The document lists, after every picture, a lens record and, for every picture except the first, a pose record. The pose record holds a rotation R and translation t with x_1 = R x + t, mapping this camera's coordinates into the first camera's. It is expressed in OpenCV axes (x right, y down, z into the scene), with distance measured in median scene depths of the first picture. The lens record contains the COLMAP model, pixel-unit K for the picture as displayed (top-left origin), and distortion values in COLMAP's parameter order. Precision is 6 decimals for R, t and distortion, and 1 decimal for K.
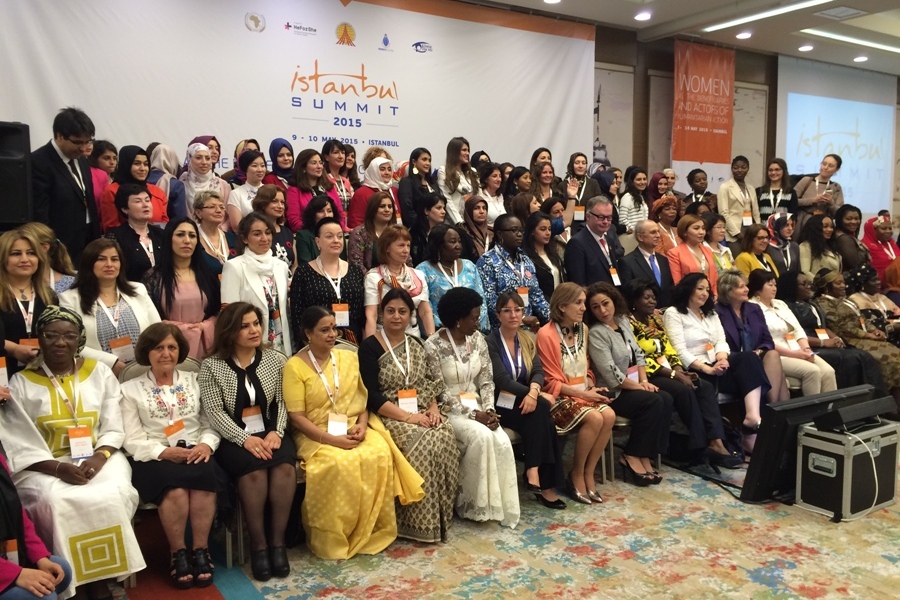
lens RADIAL K [[771.8, 0, 450.0], [0, 771.8, 300.0], [0, 0, 1]] dist [0.090596, -0.132805]
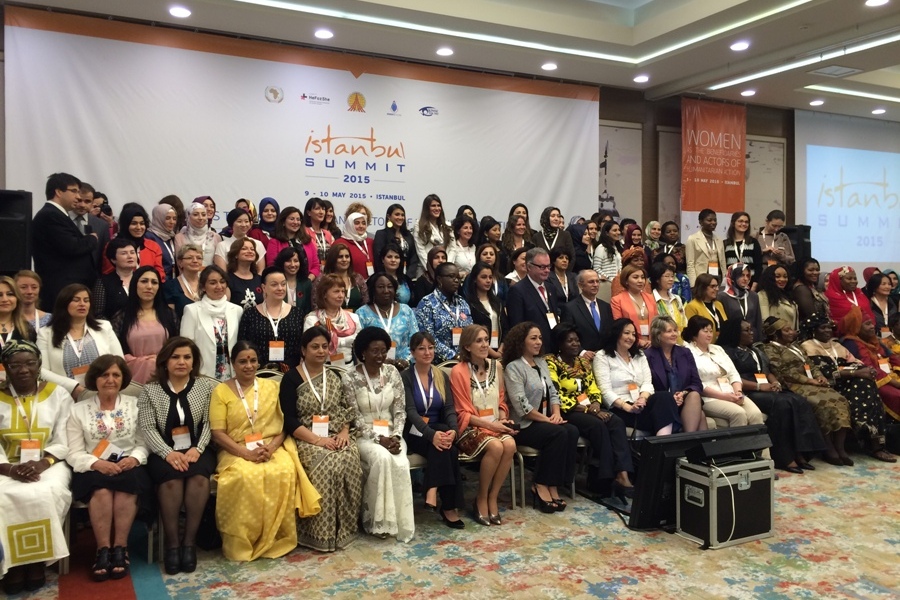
lens RADIAL K [[771.0, 0, 452.8], [0, 771.0, 274.3], [0, 0, 1]] dist [0.097517, -0.130498]
pose [[0.994833, 0.005439, -0.101379, 0.228095], [-0.014530, 0.995912, -0.089154, 0.004818], [0.100480, 0.090167, 0.990845, -0.130683]]
